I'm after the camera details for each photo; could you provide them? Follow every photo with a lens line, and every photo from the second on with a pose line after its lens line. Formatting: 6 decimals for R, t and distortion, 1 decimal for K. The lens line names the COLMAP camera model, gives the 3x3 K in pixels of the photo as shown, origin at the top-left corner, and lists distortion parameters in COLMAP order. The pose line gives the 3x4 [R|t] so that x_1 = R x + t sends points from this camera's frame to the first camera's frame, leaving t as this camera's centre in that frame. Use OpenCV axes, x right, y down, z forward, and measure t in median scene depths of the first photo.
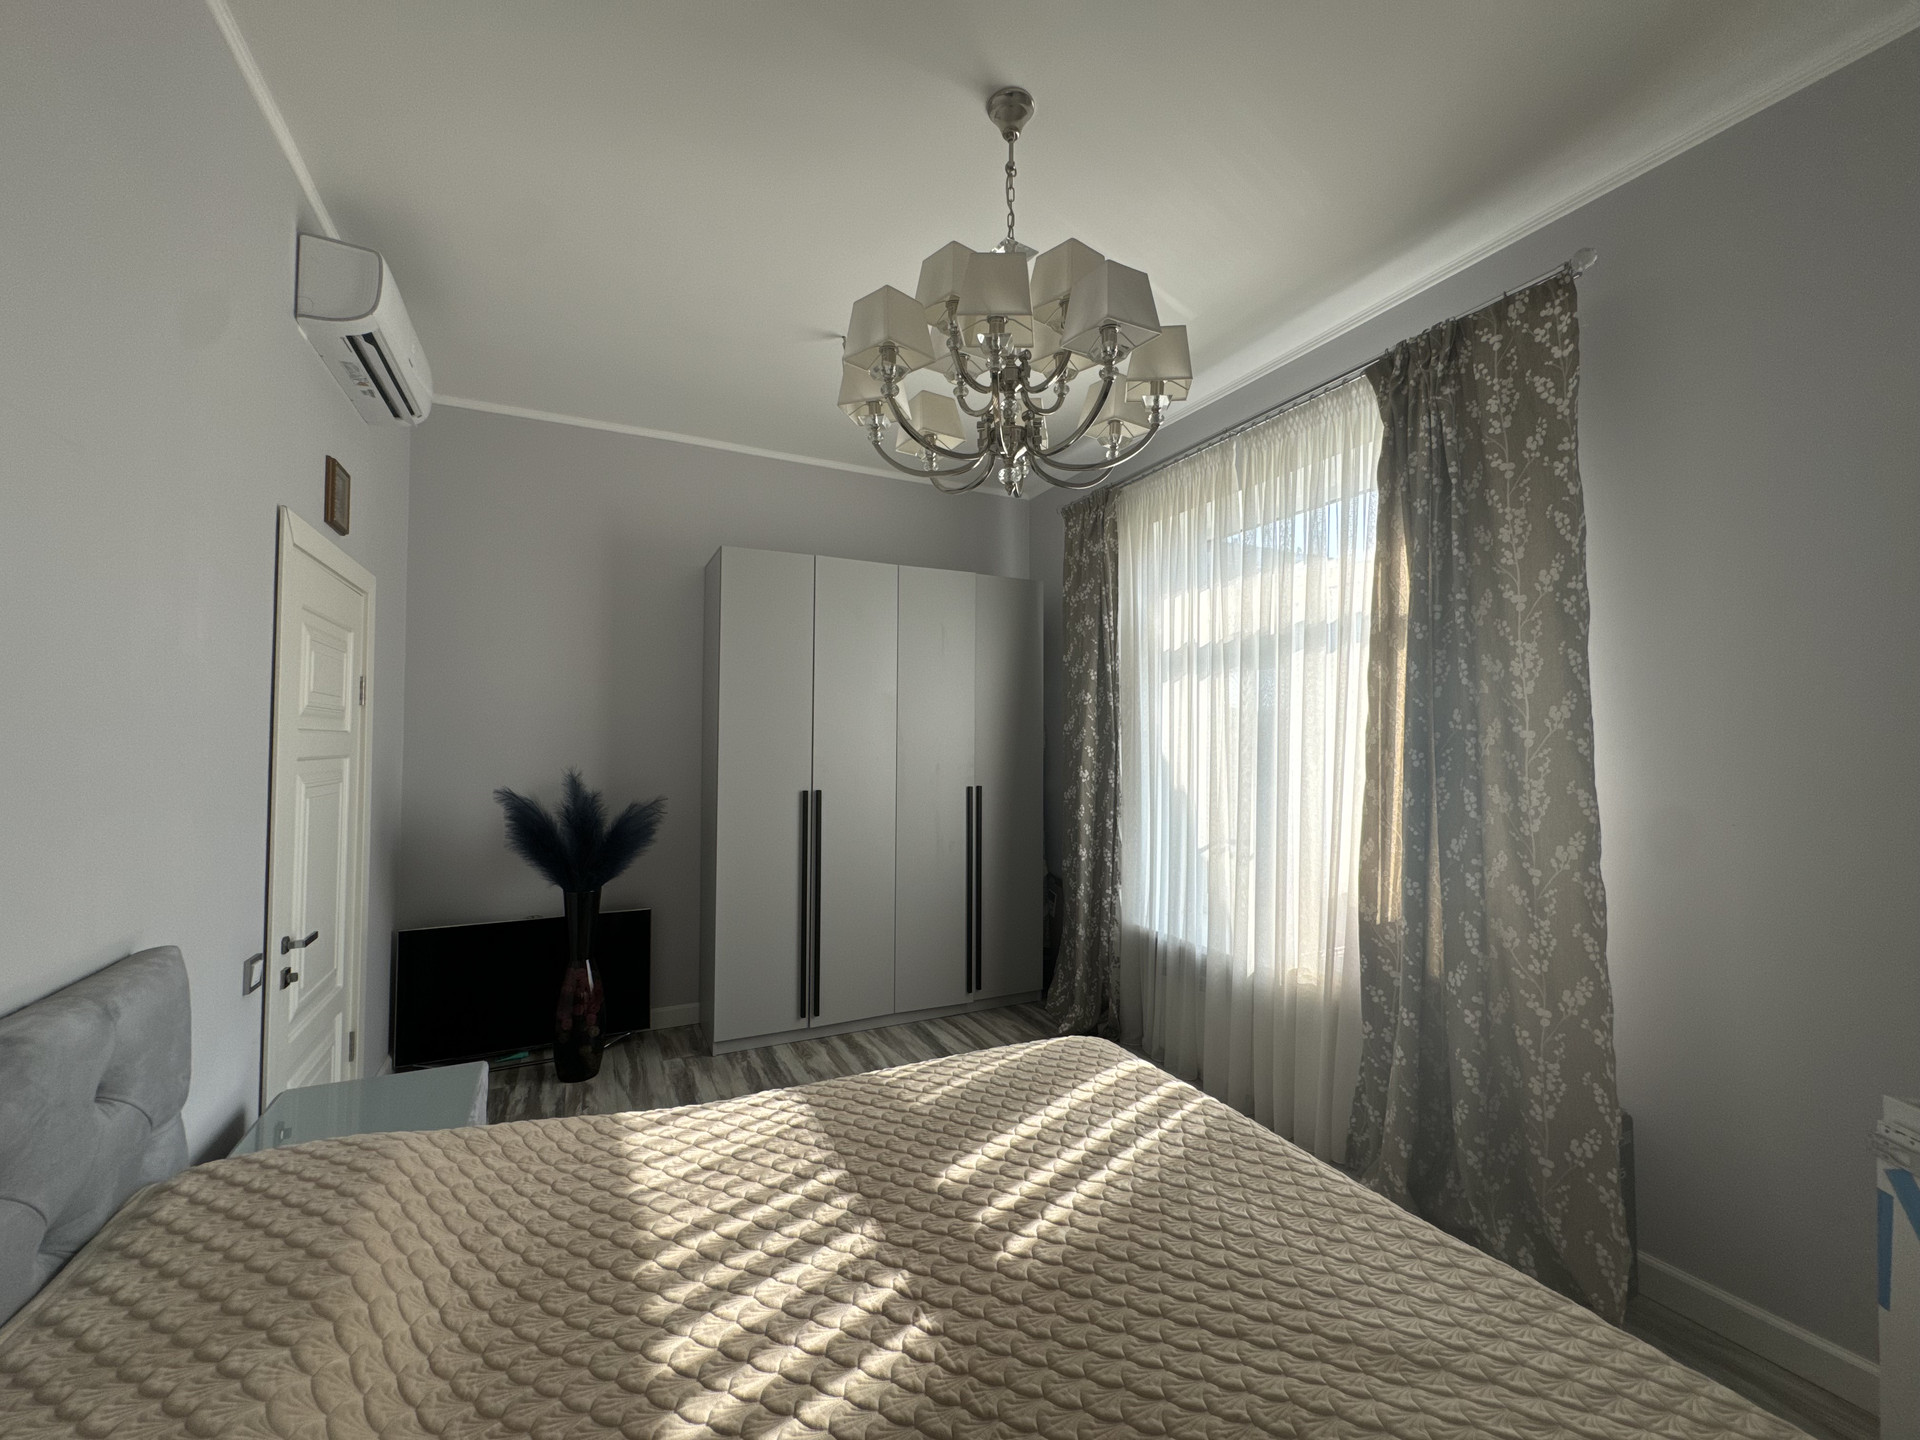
lens RADIAL K [[769.2, 0, 963.1], [0, 769.2, 723.6], [0, 0, 1]] dist [-0.000771, 0.000653]
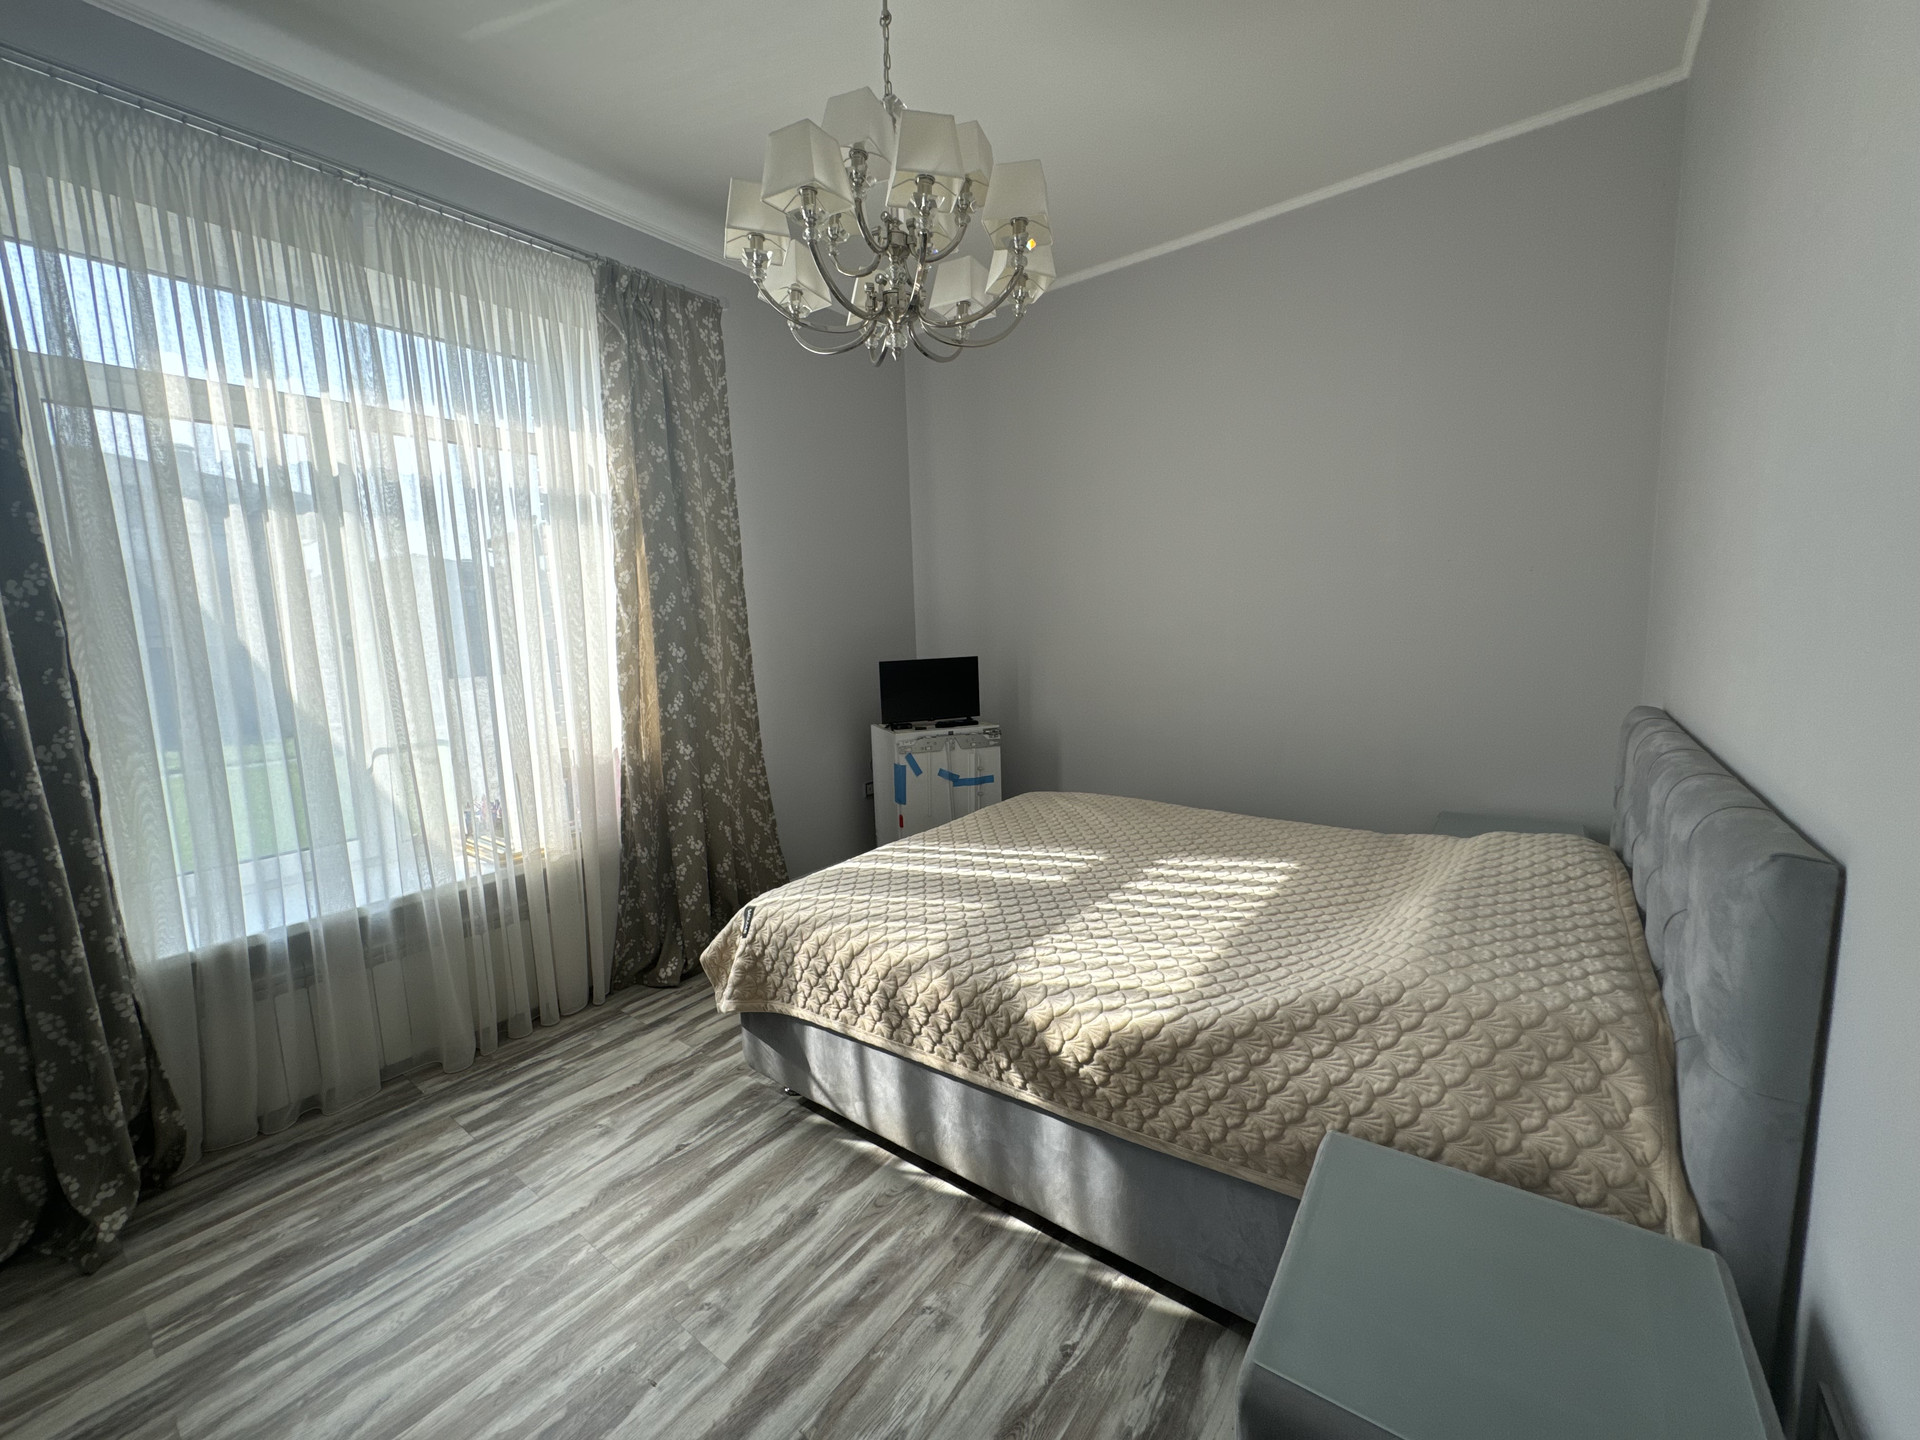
lens RADIAL K [[769.2, 0, 949.0], [0, 769.2, 729.9], [0, 0, 1]] dist [-0.000771, 0.000653]
pose [[-0.448126, -0.112116, 0.886912, -0.897530], [0.012742, 0.991203, 0.131738, 0.064539], [-0.893880, 0.070336, -0.442755, 1.337894]]
